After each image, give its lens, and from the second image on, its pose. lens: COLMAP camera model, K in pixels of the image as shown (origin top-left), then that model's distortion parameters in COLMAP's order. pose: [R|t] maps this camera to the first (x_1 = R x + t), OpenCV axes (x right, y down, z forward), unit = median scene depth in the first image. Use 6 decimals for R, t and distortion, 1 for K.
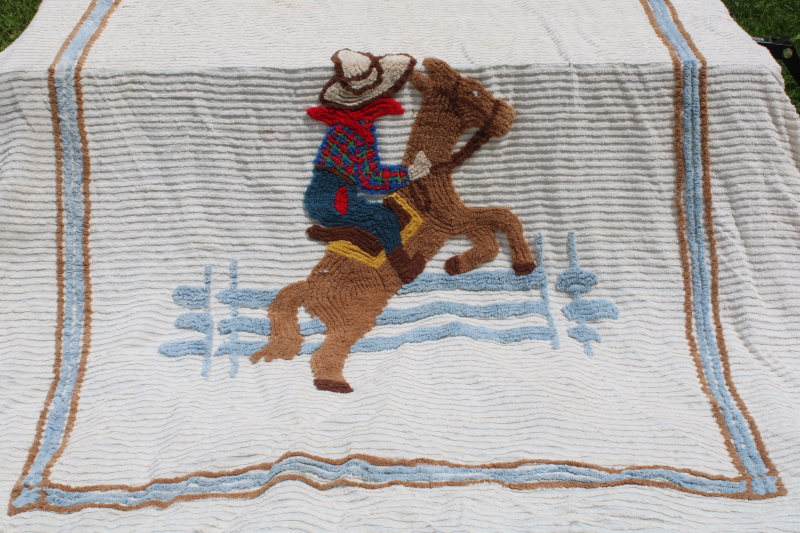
lens RADIAL K [[1209.2, 0, 400.0], [0, 1209.2, 266.5], [0, 0, 1]] dist [-0.058073, 0.197769]
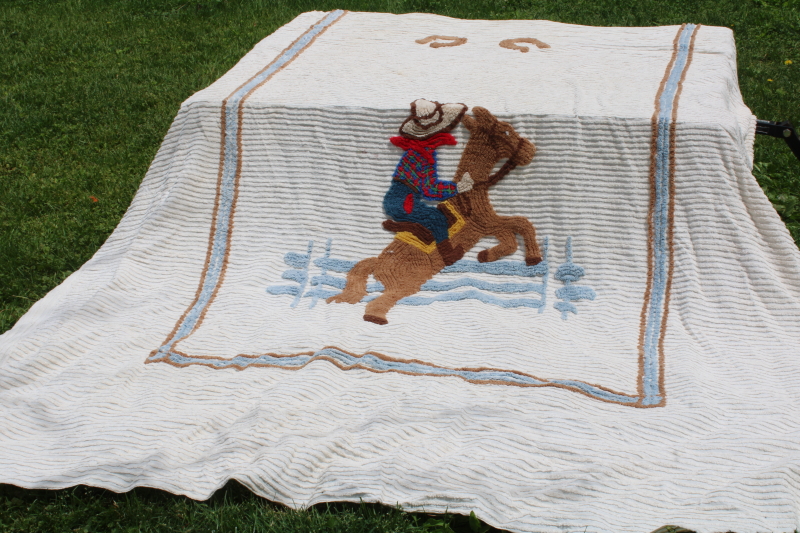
lens RADIAL K [[1209.2, 0, 400.0], [0, 1209.2, 266.5], [0, 0, 1]] dist [-0.058073, 0.197769]
pose [[0.971397, 0.080024, -0.223571, 0.267467], [-0.107543, 0.987673, -0.113740, 0.182390], [0.211713, 0.134530, 0.968029, -0.361556]]
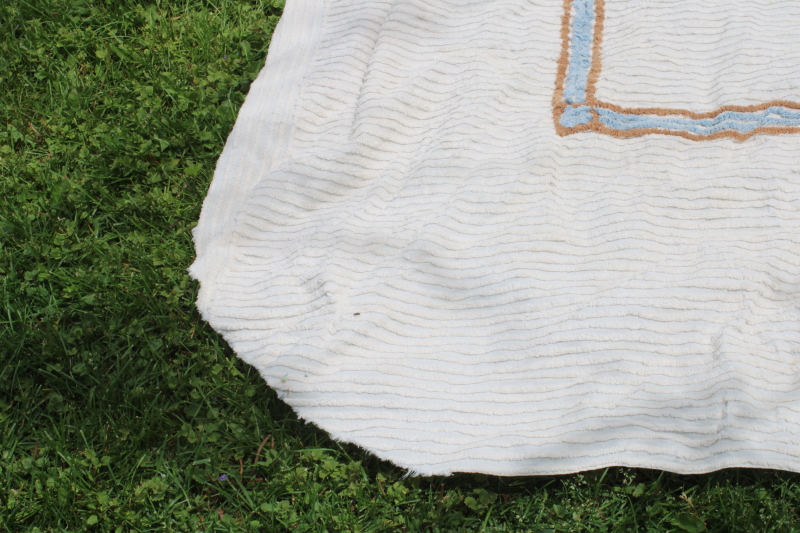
lens RADIAL K [[1209.2, 0, 400.0], [0, 1209.2, 266.5], [0, 0, 1]] dist [-0.058073, 0.197769]
pose [[0.985281, 0.091586, -0.144337, -0.247072], [-0.044077, 0.951924, 0.303148, 0.032007], [0.165162, -0.292324, 0.941949, 0.114639]]
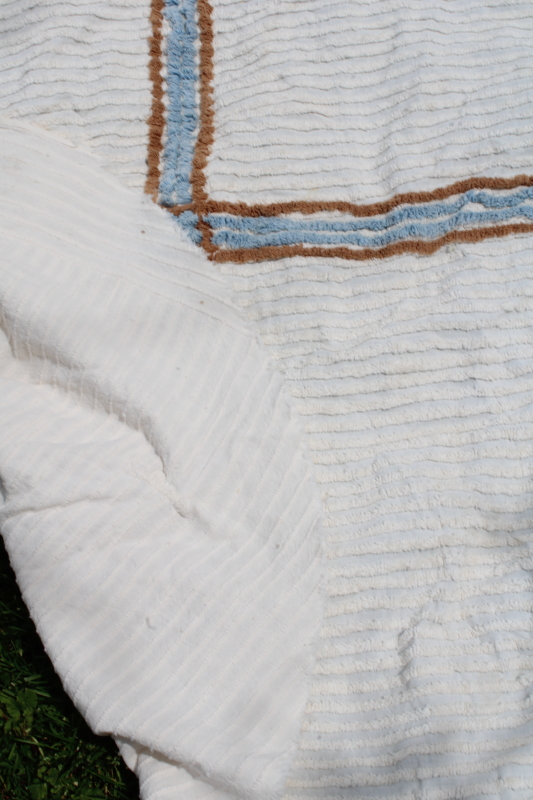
lens RADIAL K [[1209.2, 0, 266.5], [0, 1209.2, 385.5], [0, 0, 1]] dist [-0.058073, 0.197769]
pose [[0.999851, -0.007192, -0.015690, -0.215034], [0.014695, 0.831504, 0.555325, -0.049636], [0.009052, -0.555472, 0.831486, 0.408894]]
